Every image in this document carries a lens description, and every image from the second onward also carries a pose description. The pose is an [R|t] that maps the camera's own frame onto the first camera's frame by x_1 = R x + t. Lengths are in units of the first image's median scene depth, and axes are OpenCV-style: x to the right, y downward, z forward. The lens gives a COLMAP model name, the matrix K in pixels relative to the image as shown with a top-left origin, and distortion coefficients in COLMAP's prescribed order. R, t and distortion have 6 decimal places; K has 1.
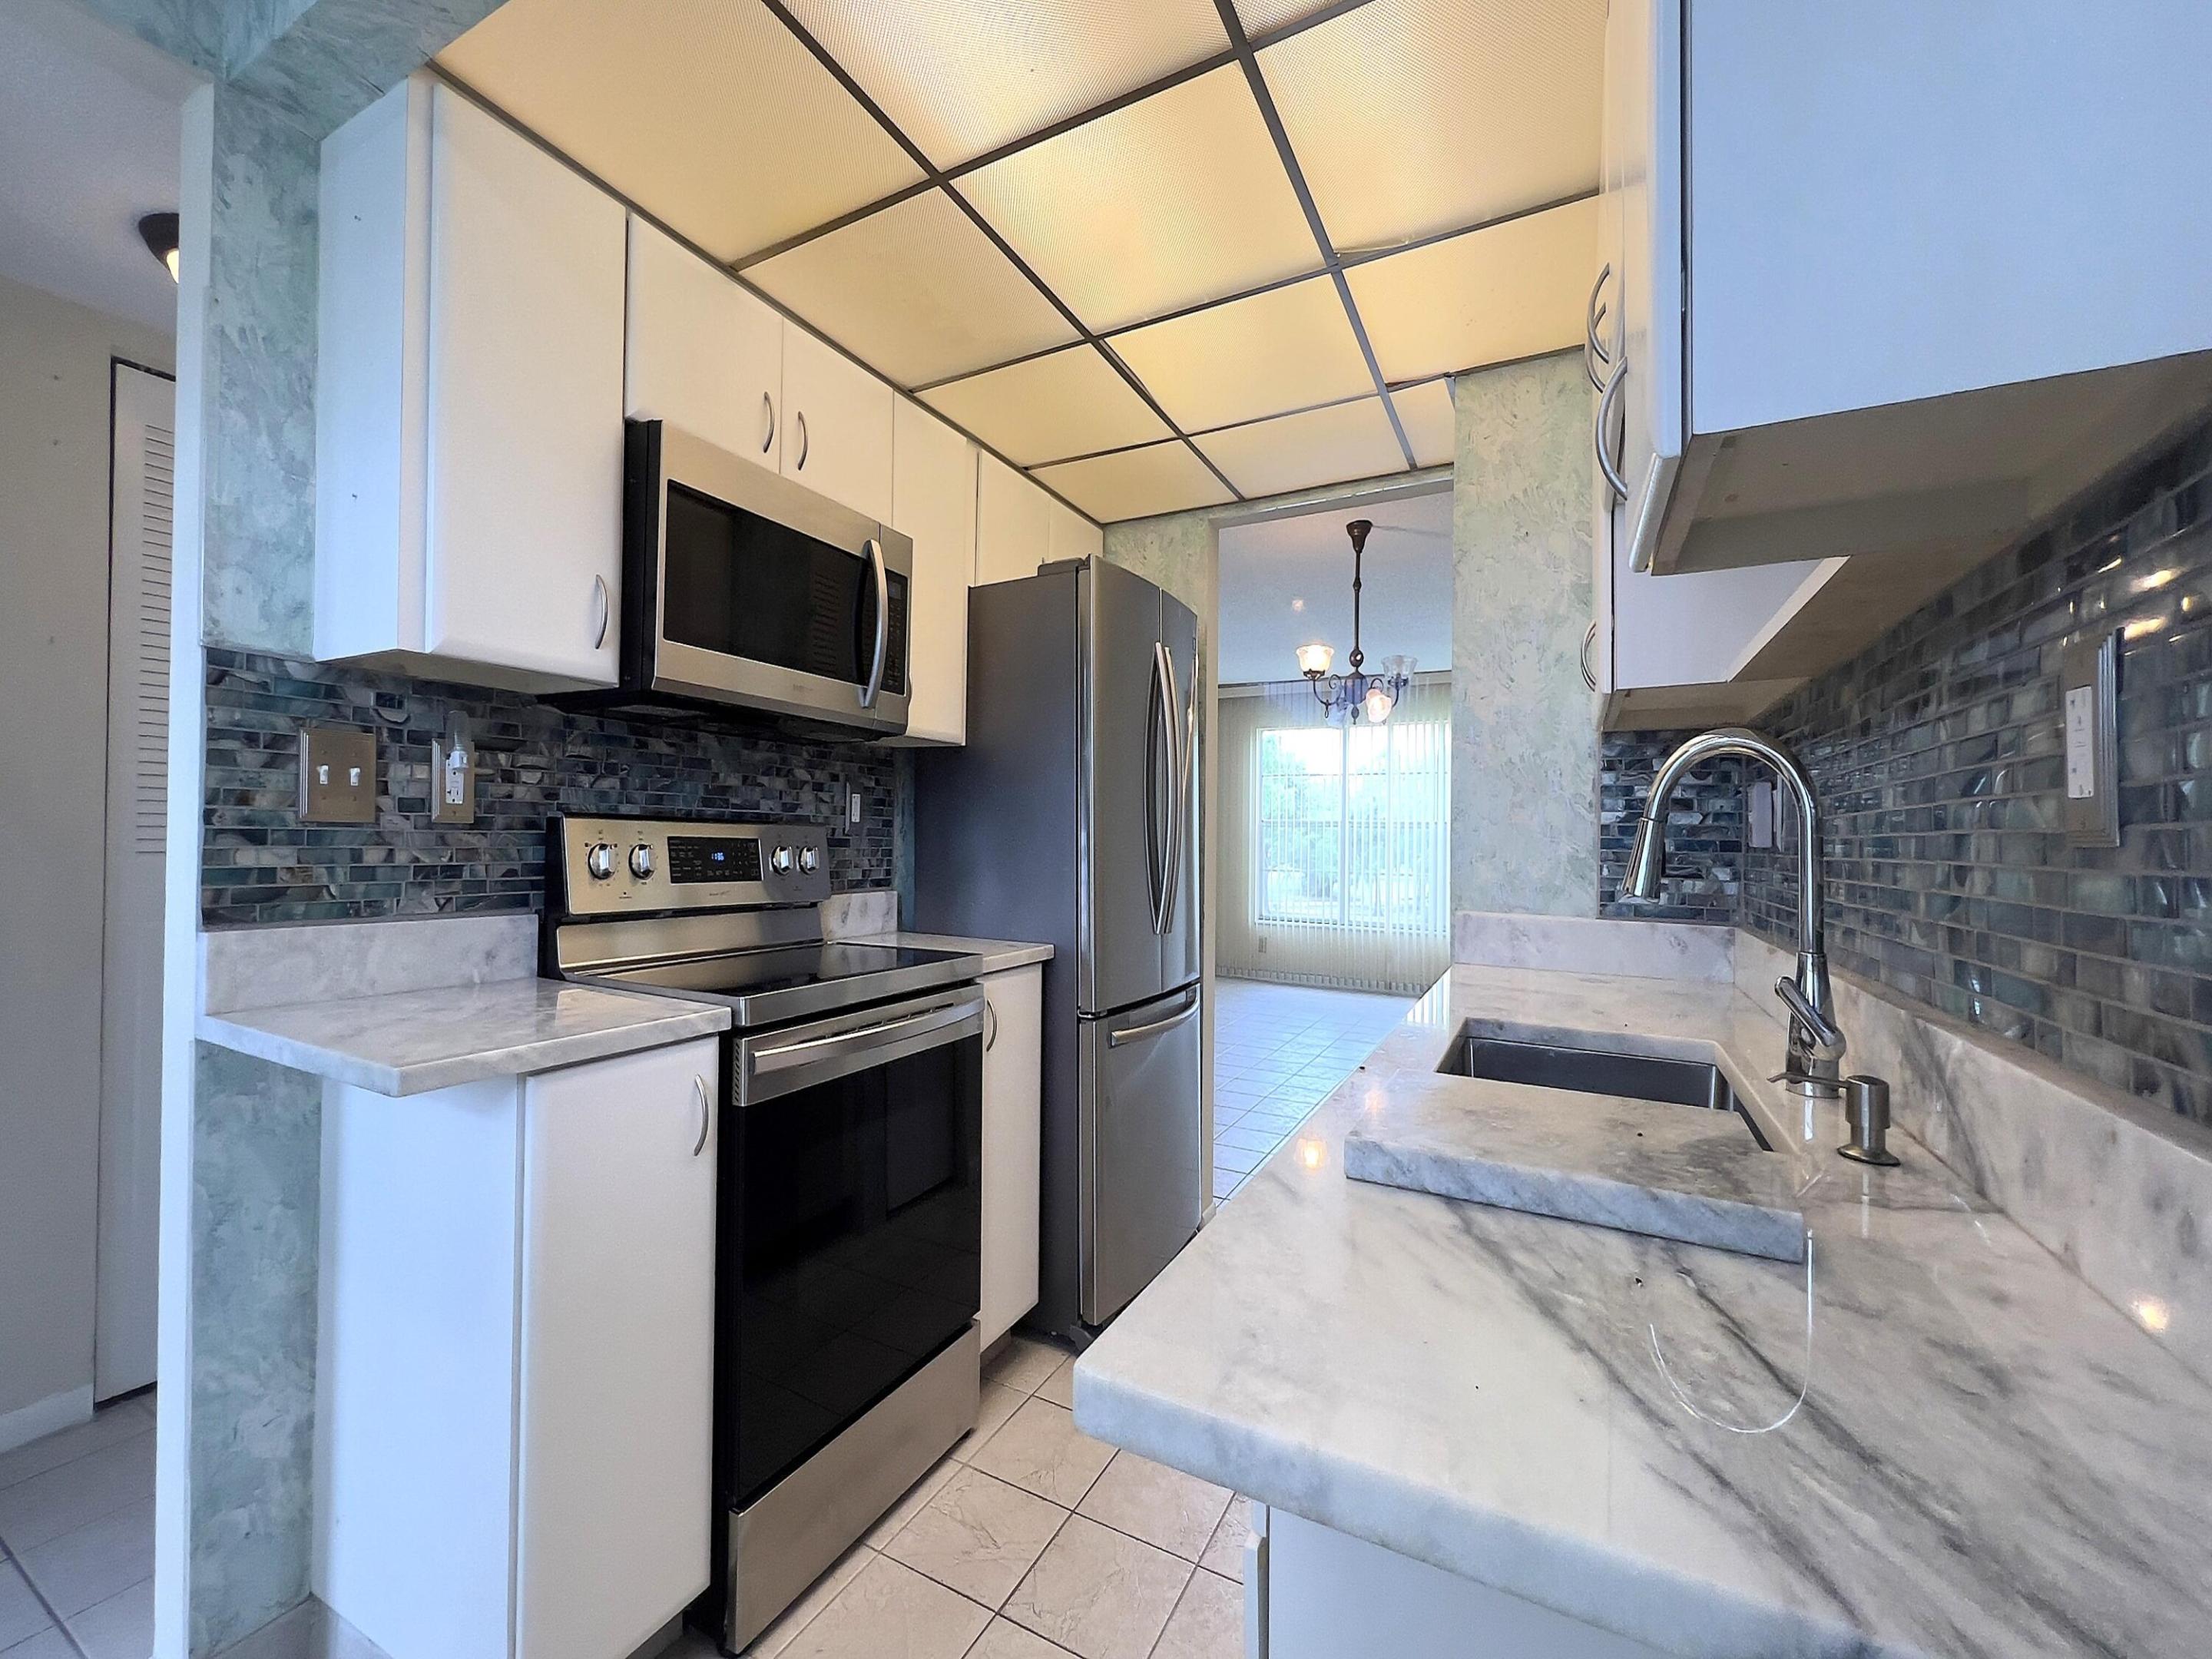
lens RADIAL K [[886.3, 0, 1098.5], [0, 886.3, 835.8], [0, 0, 1]] dist [-0.004569, 0.000041]
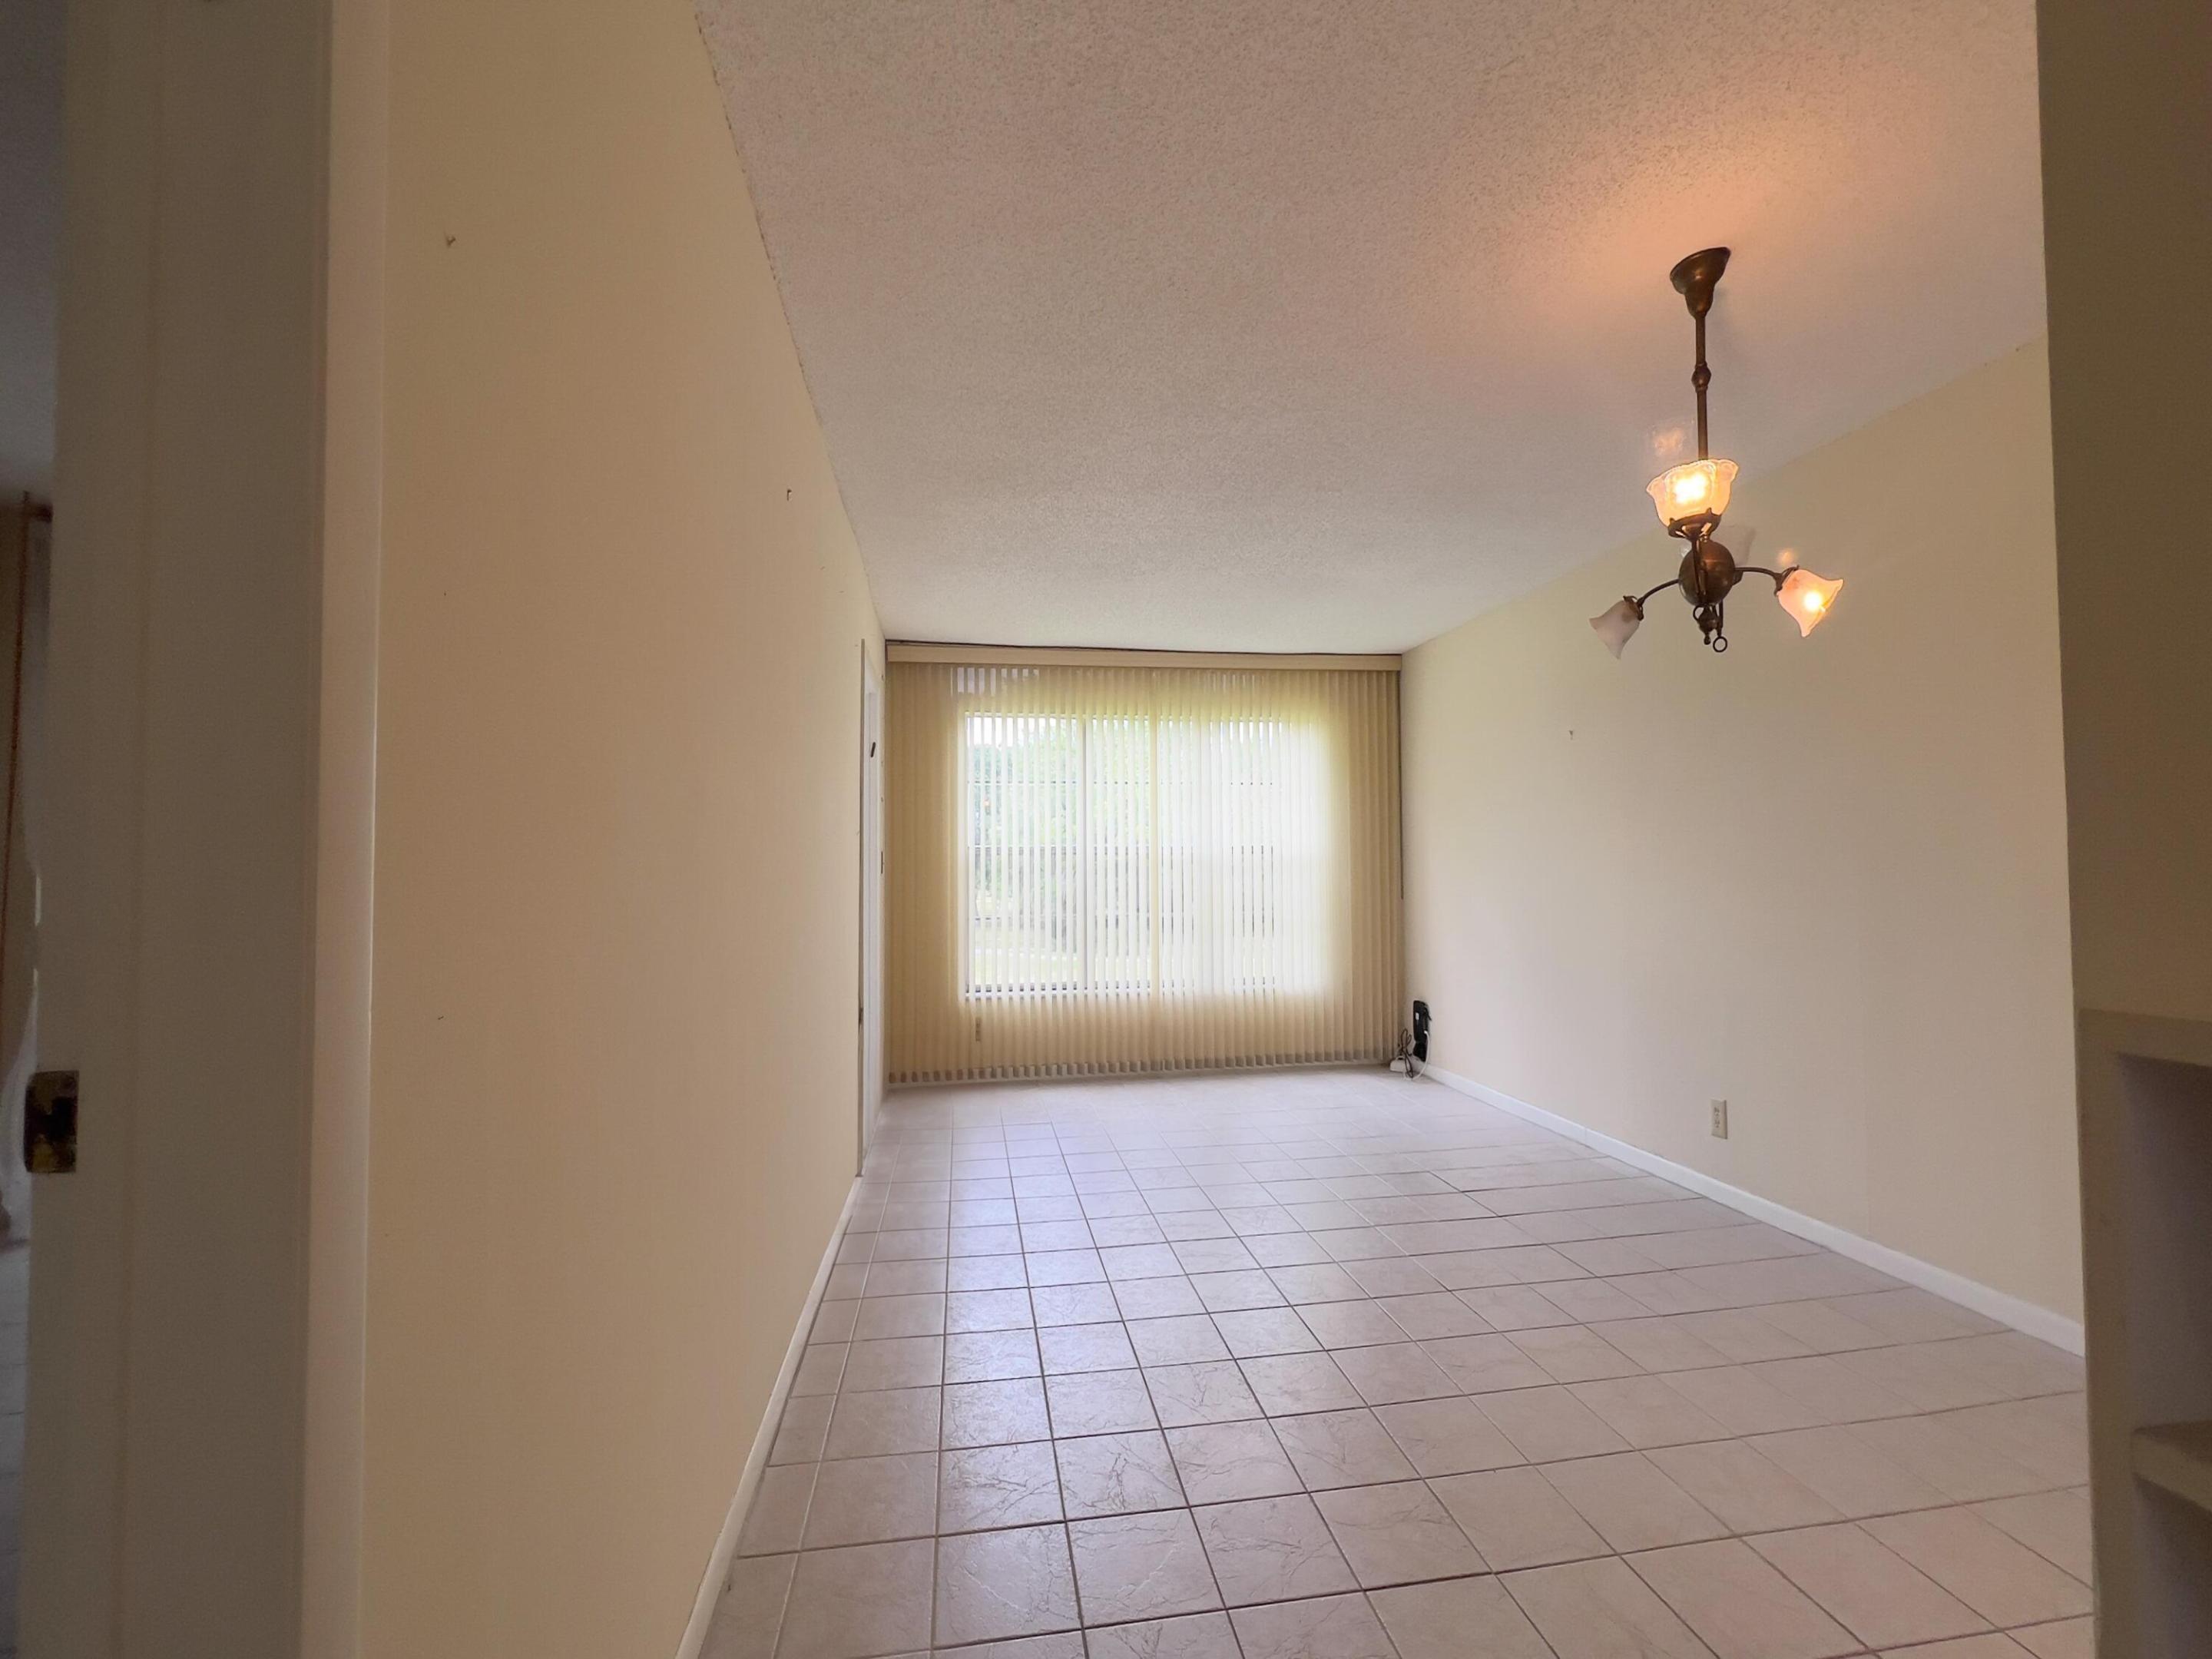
lens RADIAL K [[886.3, 0, 1104.2], [0, 886.3, 838.4], [0, 0, 1]] dist [-0.004569, 0.000041]
pose [[0.788407, 0.004763, 0.615135, -0.648937], [0.014042, 0.999570, -0.025736, -0.010410], [-0.614993, 0.028928, 0.788002, 1.743484]]
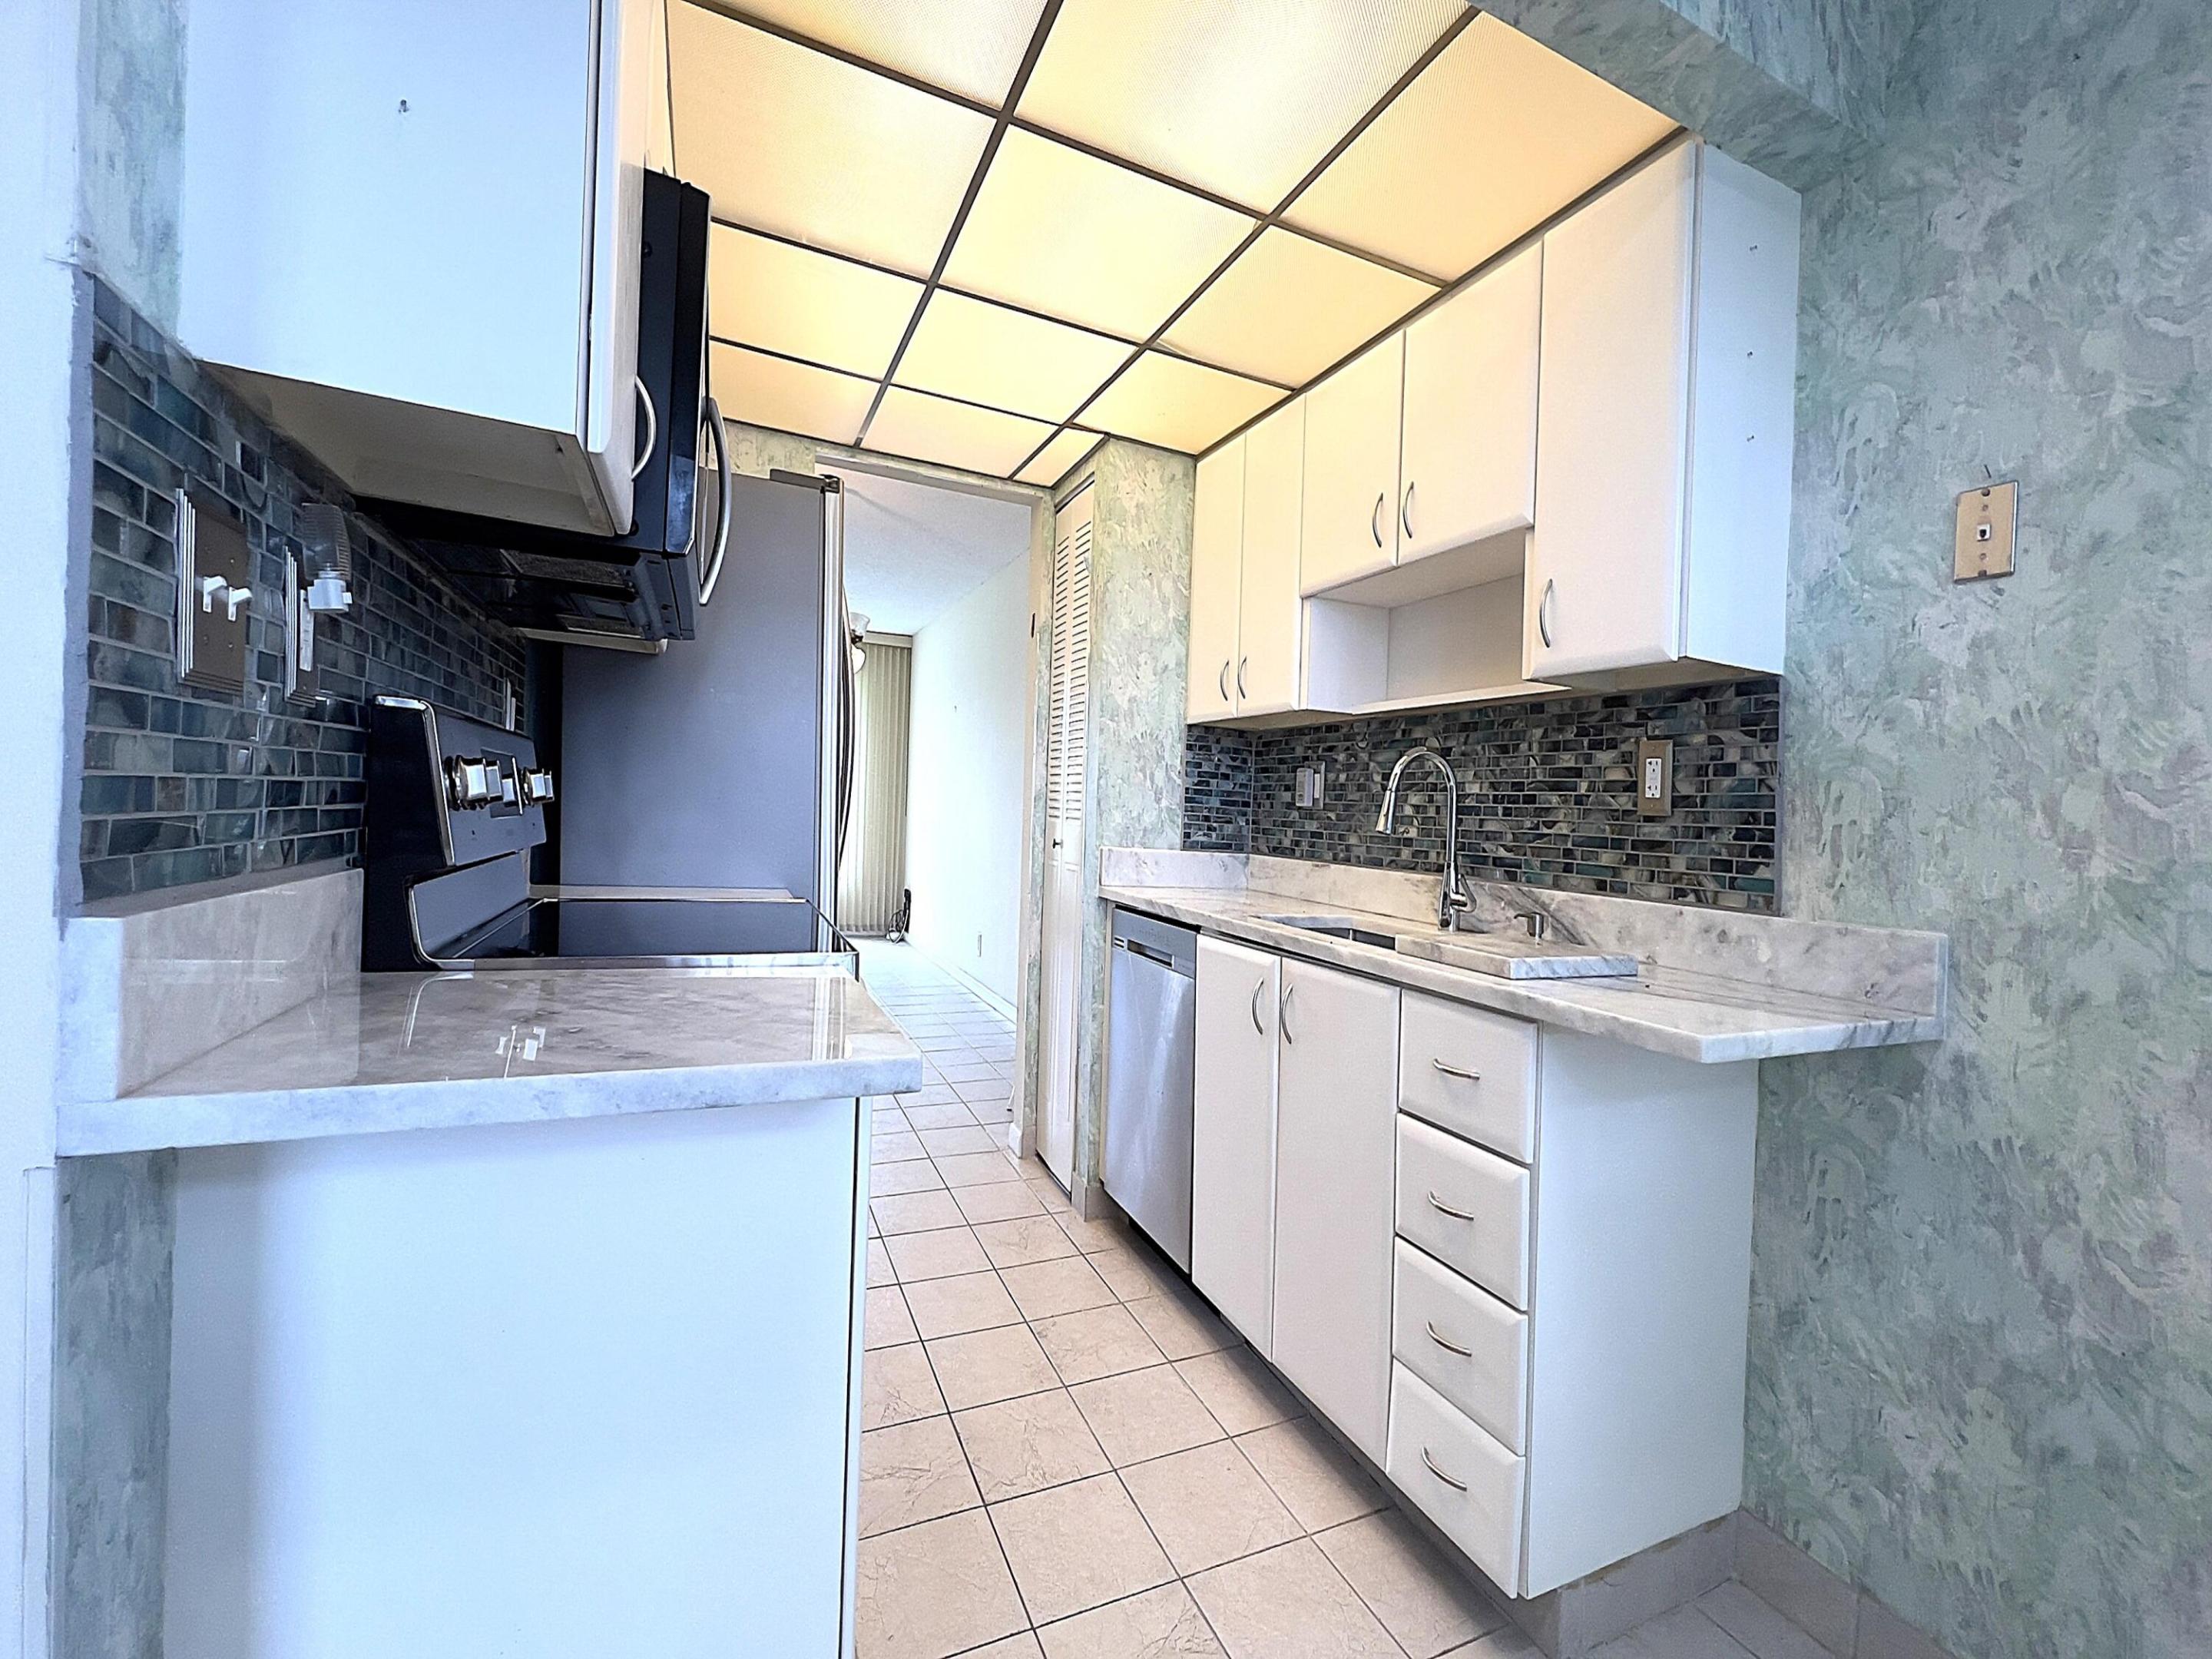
lens RADIAL K [[886.3, 0, 1102.1], [0, 886.3, 814.5], [0, 0, 1]] dist [-0.004569, 0.000041]
pose [[0.608323, 0.017156, 0.793504, -0.714669], [-0.049617, 0.998633, 0.016446, 0.016676], [-0.792137, -0.049376, 0.608343, 0.216326]]
